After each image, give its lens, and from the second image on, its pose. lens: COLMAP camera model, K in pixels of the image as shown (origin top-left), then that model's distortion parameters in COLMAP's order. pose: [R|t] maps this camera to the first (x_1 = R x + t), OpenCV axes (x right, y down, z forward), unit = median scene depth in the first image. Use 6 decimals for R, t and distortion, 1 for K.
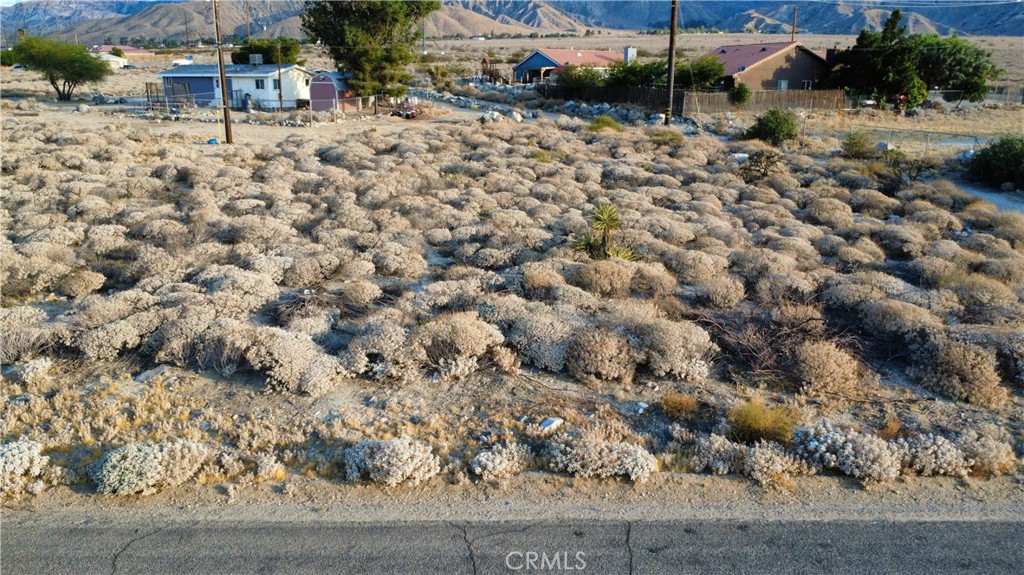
lens RADIAL K [[774.6, 0, 515.2], [0, 774.6, 287.5], [0, 0, 1]] dist [0.007801, -0.011555]
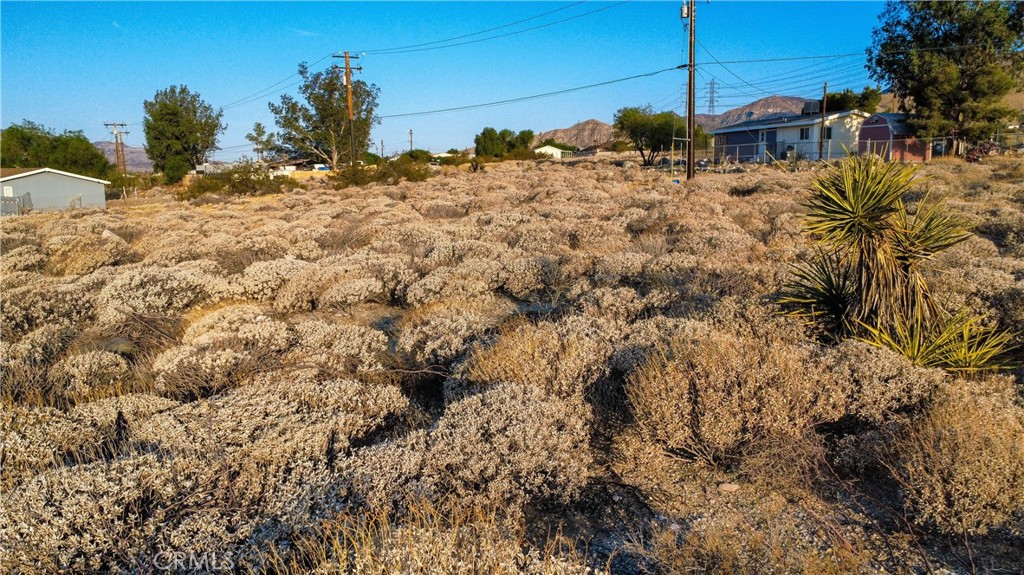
lens RADIAL K [[774.6, 0, 515.4], [0, 774.6, 286.9], [0, 0, 1]] dist [0.007801, -0.011555]
pose [[0.691049, 0.092965, -0.716805, 0.076136], [-0.176255, 0.983432, -0.042376, -0.007873], [0.700989, 0.155624, 0.695985, 0.228142]]
